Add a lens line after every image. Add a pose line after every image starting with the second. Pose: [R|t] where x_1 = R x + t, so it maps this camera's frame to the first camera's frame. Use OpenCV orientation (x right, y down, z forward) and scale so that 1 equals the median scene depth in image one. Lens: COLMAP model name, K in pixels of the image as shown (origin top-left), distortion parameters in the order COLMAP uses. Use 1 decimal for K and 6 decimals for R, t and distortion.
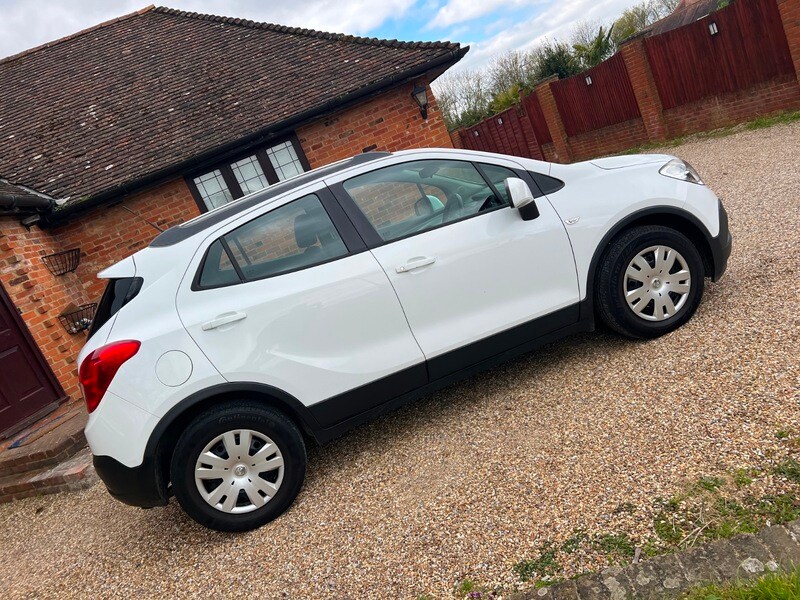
lens RADIAL K [[598.5, 0, 408.2], [0, 598.5, 296.7], [0, 0, 1]] dist [0.062967, -0.064989]
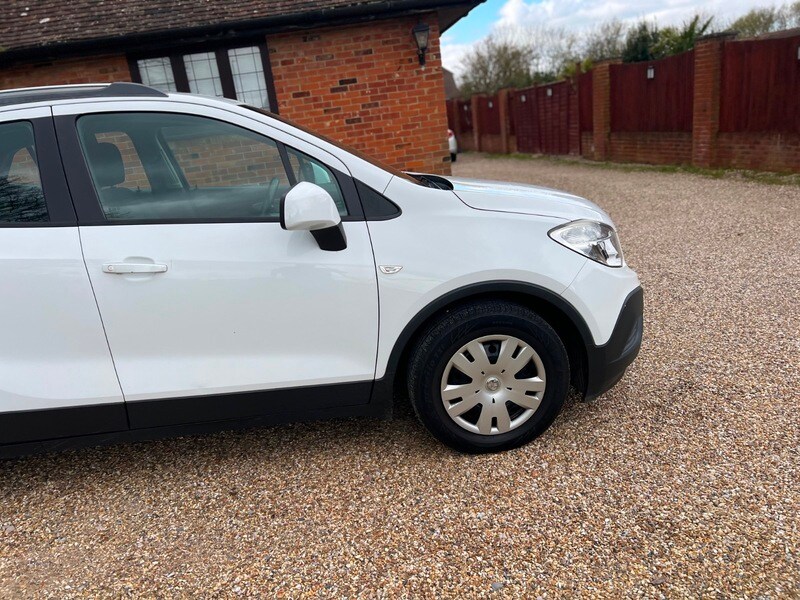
lens RADIAL K [[598.5, 0, 393.2], [0, 598.5, 306.6], [0, 0, 1]] dist [0.062967, -0.064989]
pose [[0.955923, 0.290498, -0.042688, 0.204043], [-0.283591, 0.951138, 0.122118, -0.108639], [0.076078, -0.104629, 0.991597, 0.205896]]
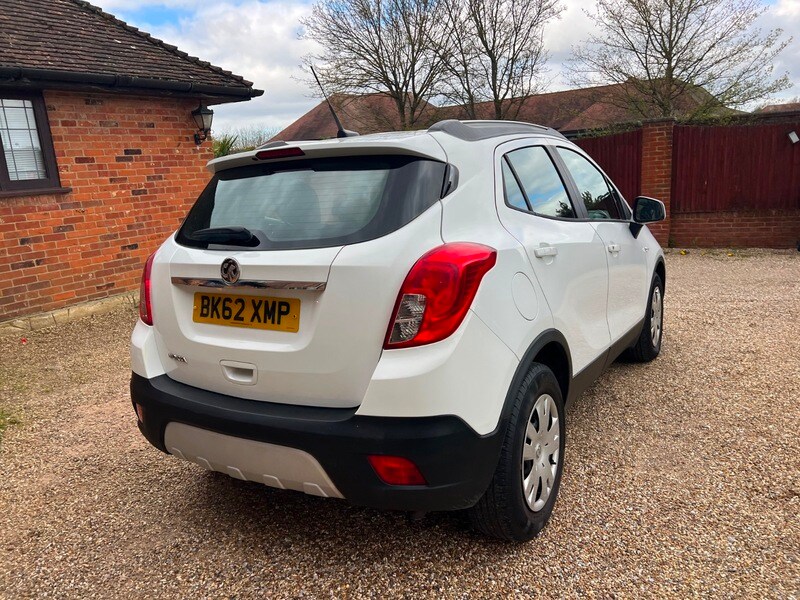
lens RADIAL K [[598.5, 0, 395.4], [0, 598.5, 307.4], [0, 0, 1]] dist [0.062967, -0.064989]
pose [[0.695533, 0.182453, 0.694943, -0.559229], [-0.055319, 0.977948, -0.201388, 0.161113], [-0.716362, 0.101629, 0.690288, 0.346557]]
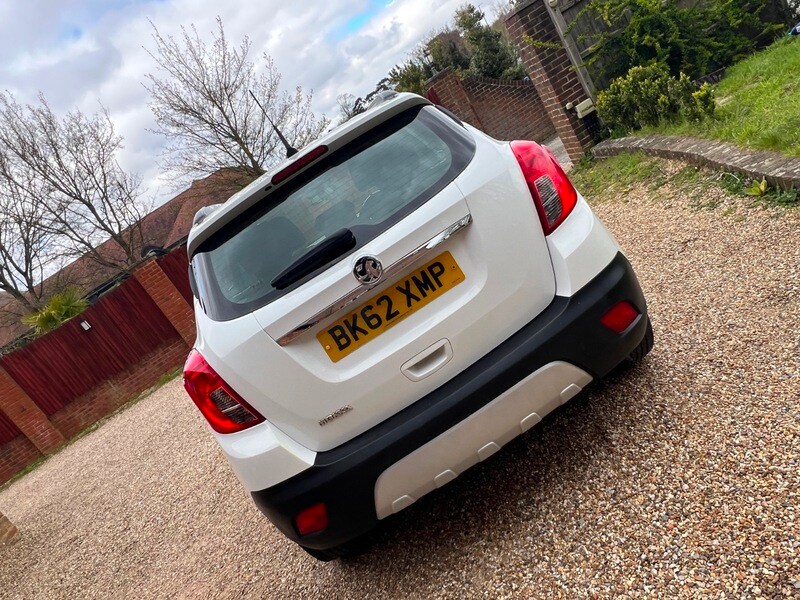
lens RADIAL K [[563.7, 0, 403.3], [0, 563.7, 312.6], [0, 0, 1]] dist [0.004676, -0.006182]
pose [[0.260089, -0.016359, 0.965446, -0.684123], [0.628769, 0.761684, -0.156482, 0.150265], [-0.732805, 0.647742, 0.208391, 0.622018]]
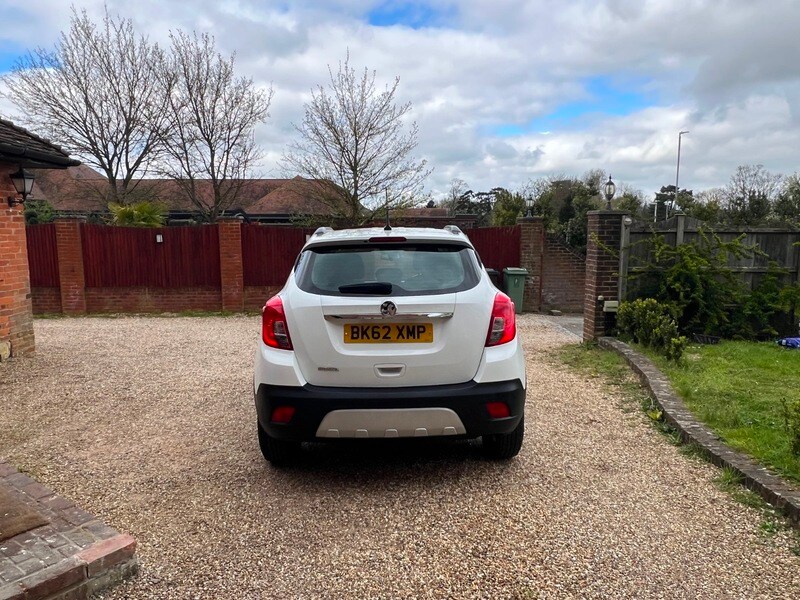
lens RADIAL K [[563.7, 0, 402.4], [0, 563.7, 313.8], [0, 0, 1]] dist [0.004676, -0.006182]
pose [[0.222502, 0.250614, 0.942170, -0.933526], [0.128673, 0.950393, -0.283189, 0.244718], [-0.966404, 0.184242, 0.179217, 0.568478]]
